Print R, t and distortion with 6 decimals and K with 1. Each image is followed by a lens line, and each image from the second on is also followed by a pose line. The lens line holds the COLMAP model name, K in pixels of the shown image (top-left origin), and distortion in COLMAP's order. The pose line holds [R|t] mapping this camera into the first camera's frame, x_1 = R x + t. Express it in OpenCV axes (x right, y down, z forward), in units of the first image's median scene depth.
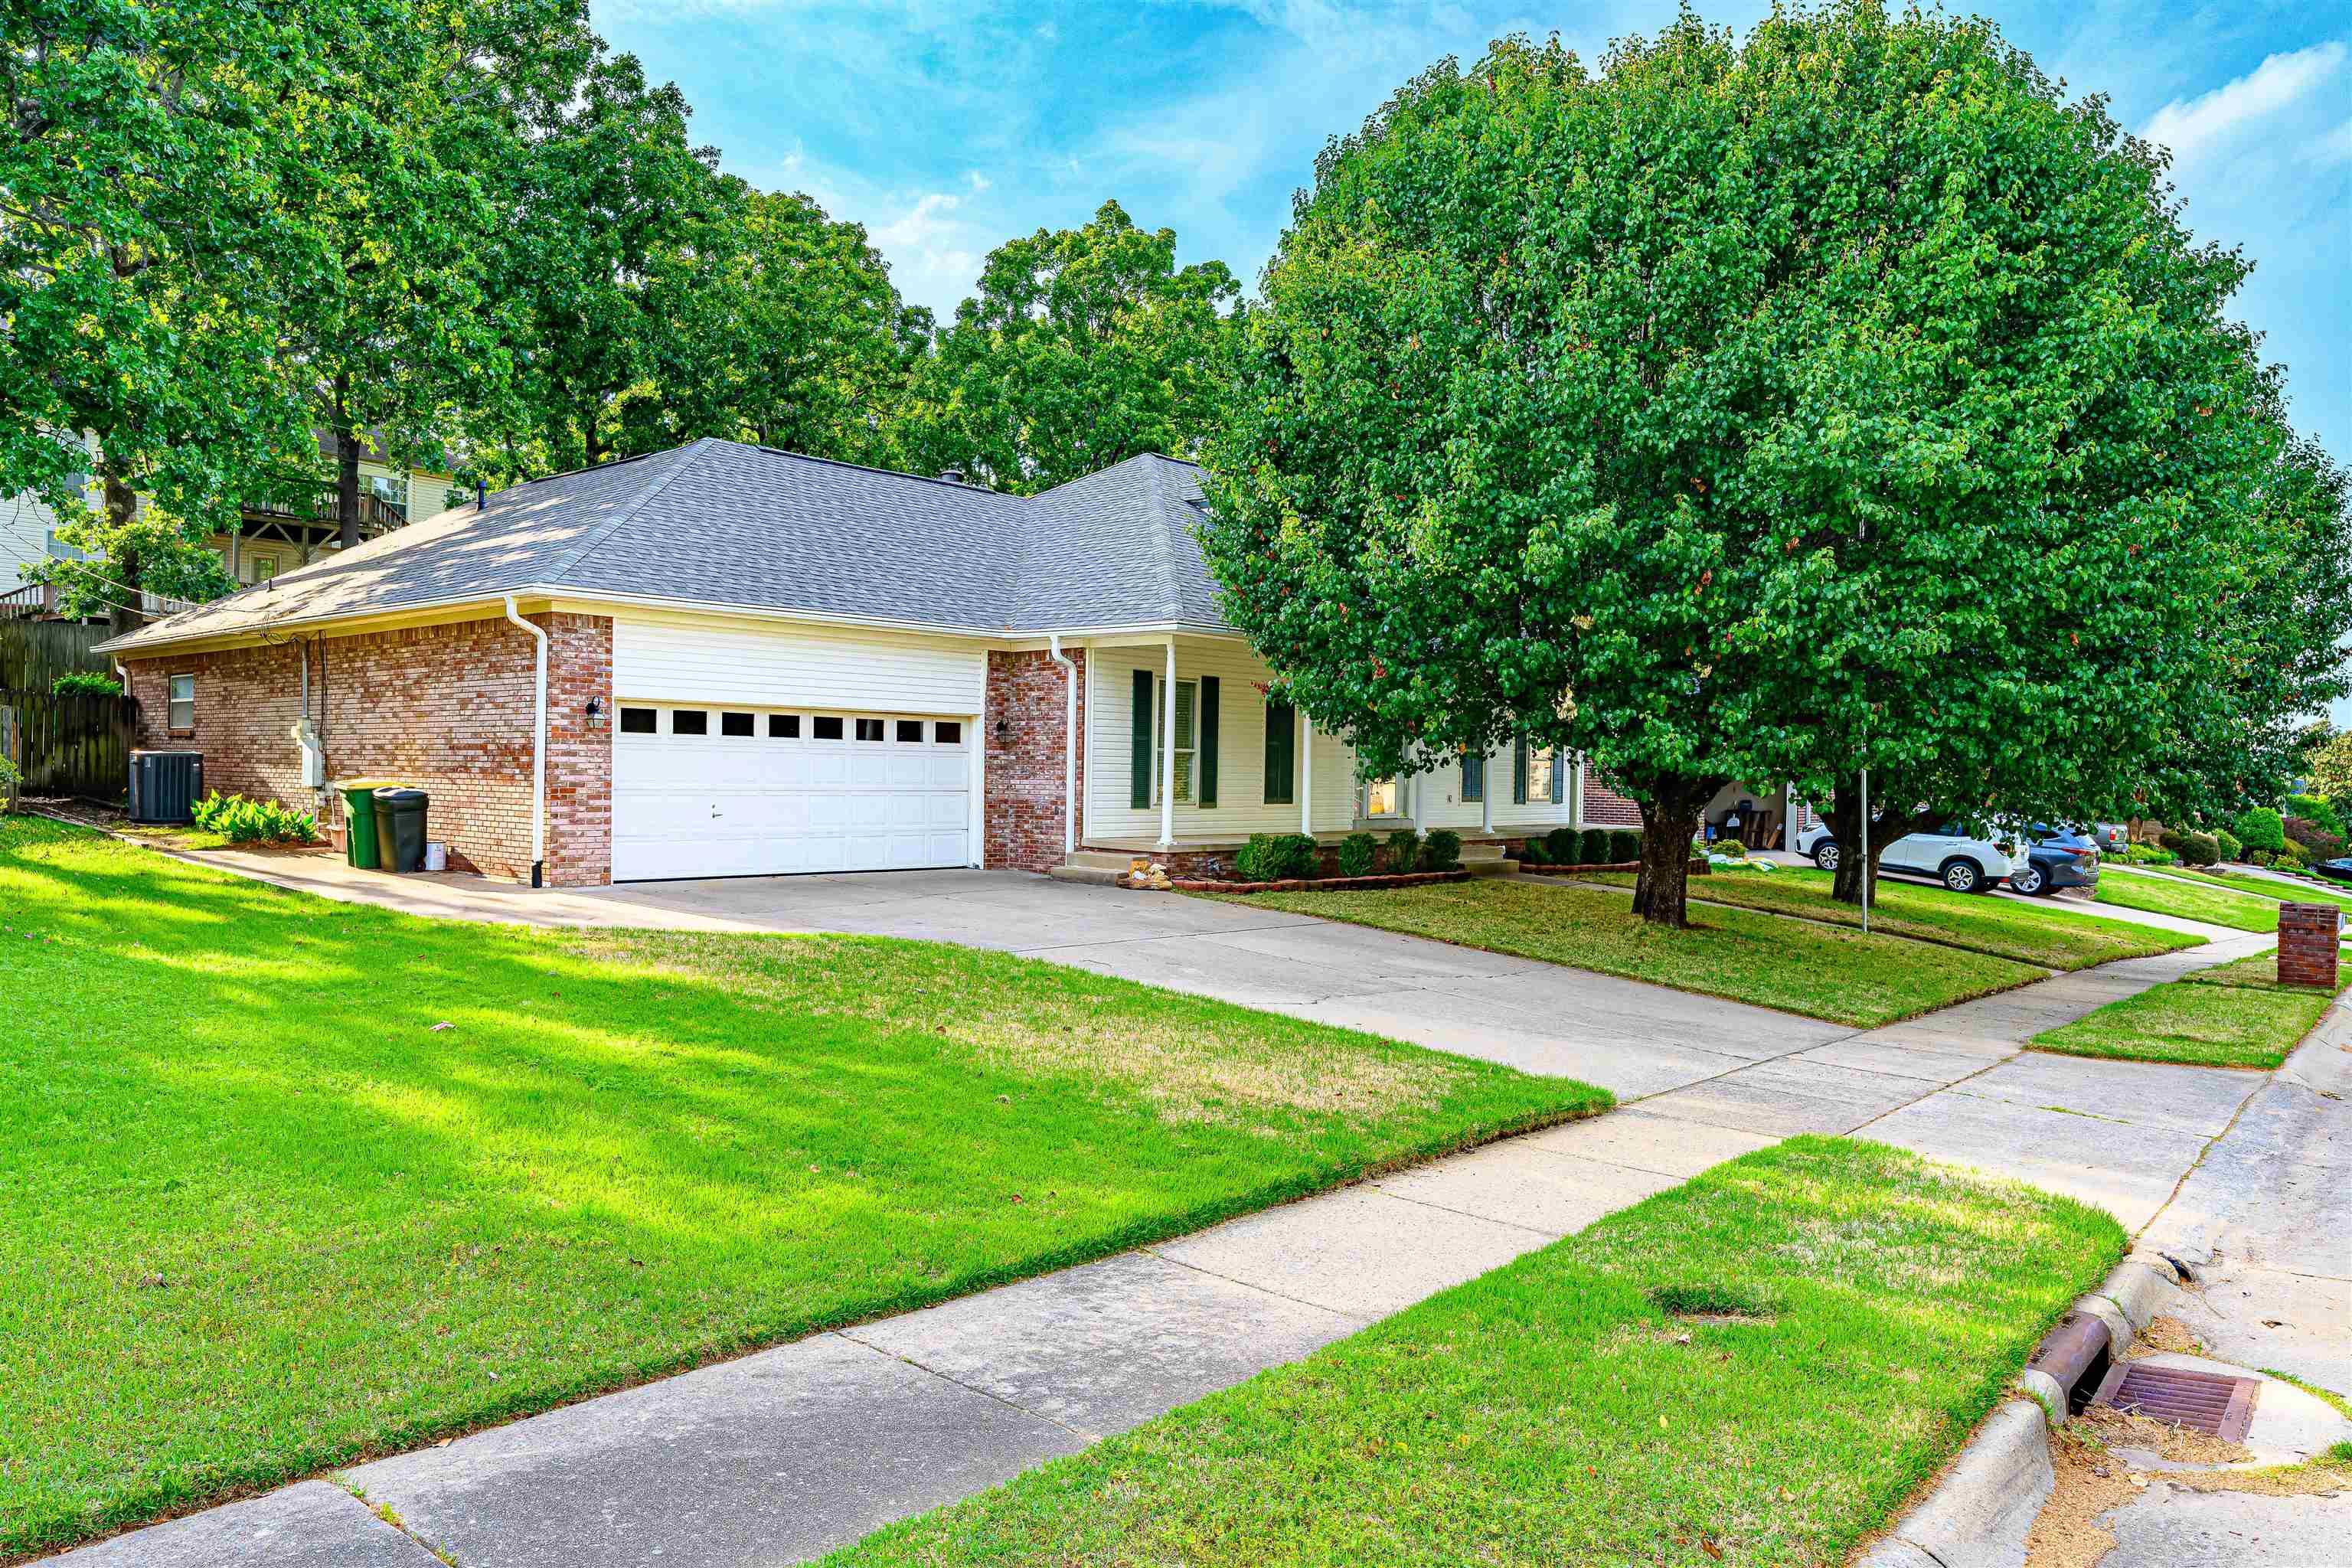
lens RADIAL K [[1633.8, 0, 1176.0], [0, 1633.8, 784.0], [0, 0, 1]] dist [-0.005203, 0.000466]
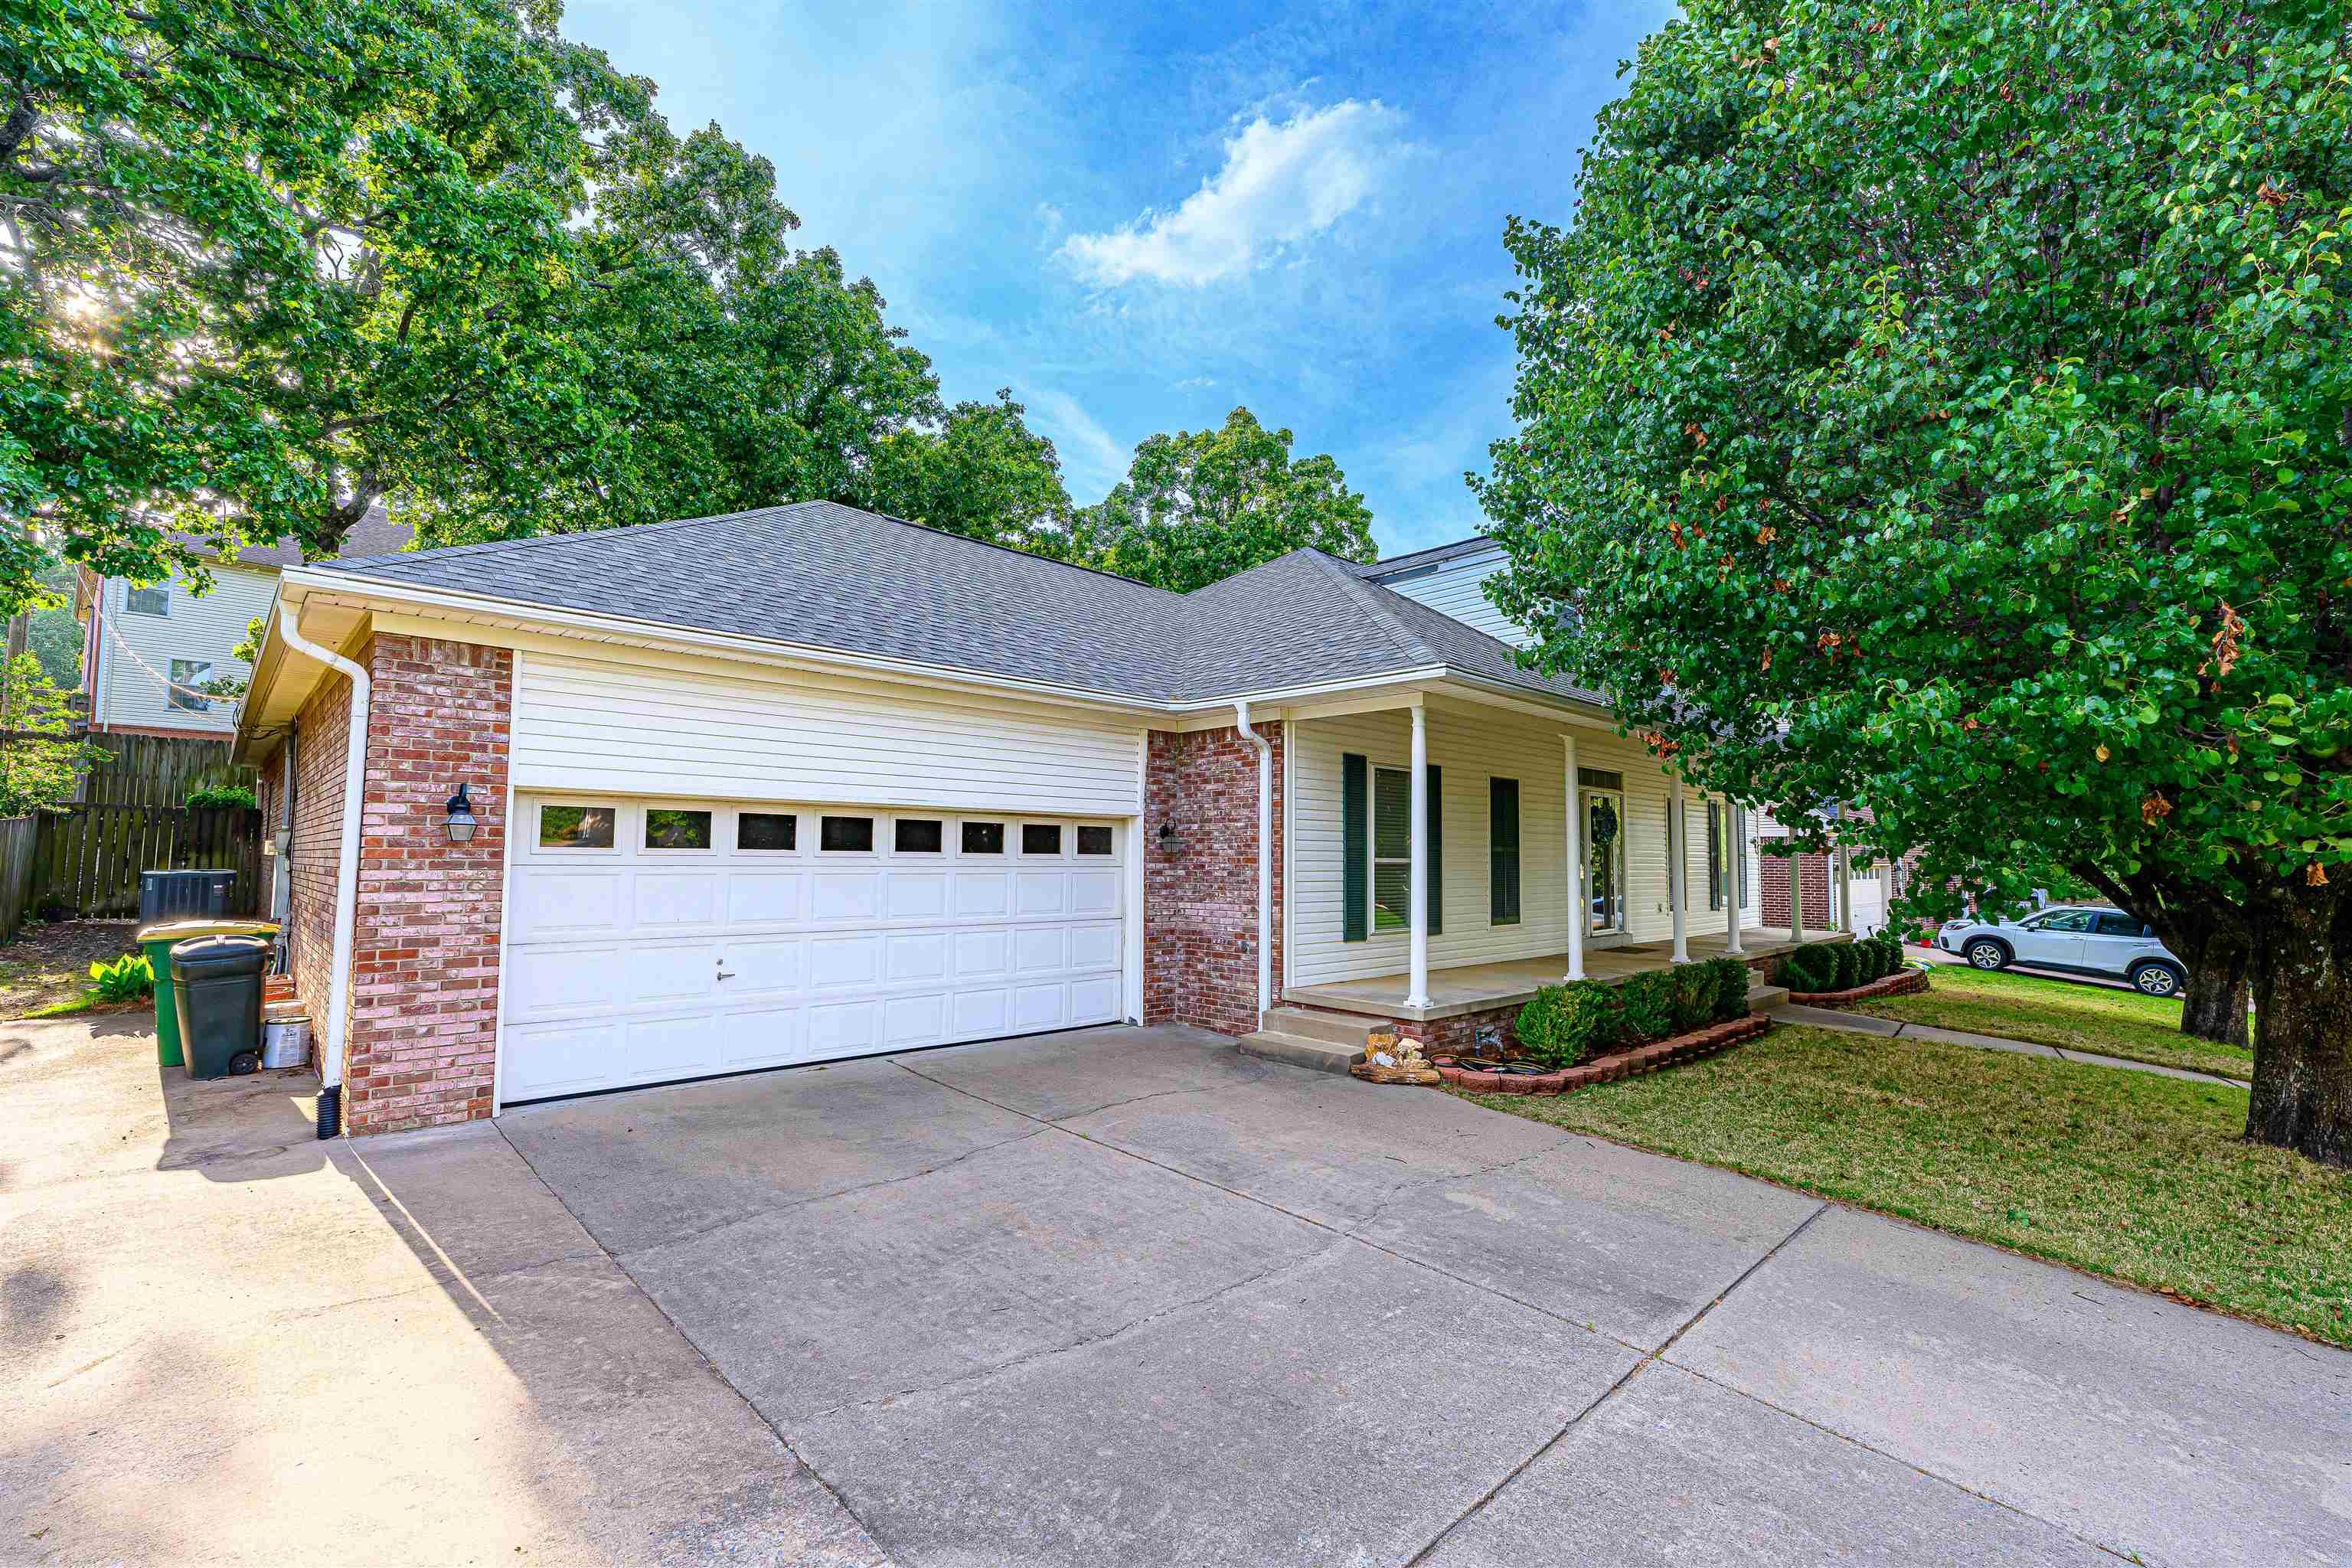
lens RADIAL K [[1020.9, 0, 1176.0], [0, 1020.9, 784.0], [0, 0, 1]] dist [0.000182, 0.000008]
pose [[0.996973, -0.013591, -0.076554, -0.068360], [0.007228, 0.996541, -0.082787, -0.018698], [0.077415, 0.081983, 0.993623, 0.550999]]
